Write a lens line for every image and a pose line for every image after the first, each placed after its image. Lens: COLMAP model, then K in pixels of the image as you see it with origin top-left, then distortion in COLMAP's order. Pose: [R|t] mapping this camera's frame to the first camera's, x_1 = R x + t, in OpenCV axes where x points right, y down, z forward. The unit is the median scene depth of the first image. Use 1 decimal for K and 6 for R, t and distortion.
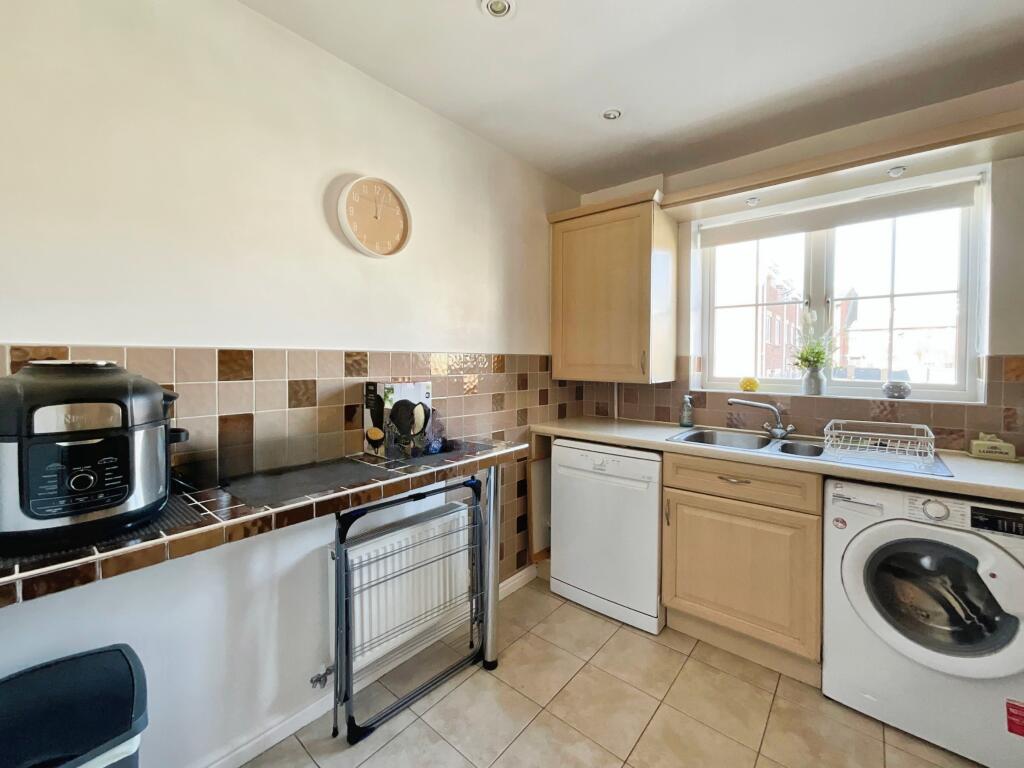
lens RADIAL K [[424.4, 0, 512.4], [0, 424.4, 373.2], [0, 0, 1]] dist [0.002858, 0.000955]
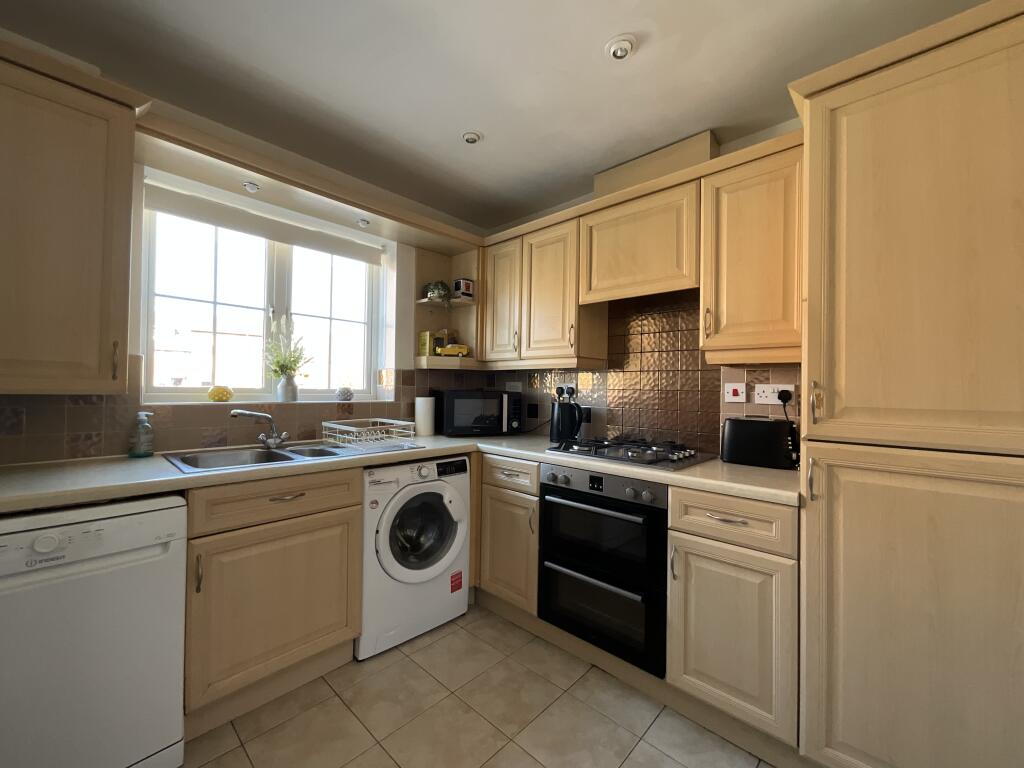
lens RADIAL K [[424.4, 0, 512.5], [0, 424.4, 386.4], [0, 0, 1]] dist [0.002858, 0.000955]
pose [[0.048961, -0.000851, 0.998800, -0.326153], [0.014420, 0.999896, 0.000145, 0.024233], [-0.998697, 0.014395, 0.048969, 0.455276]]
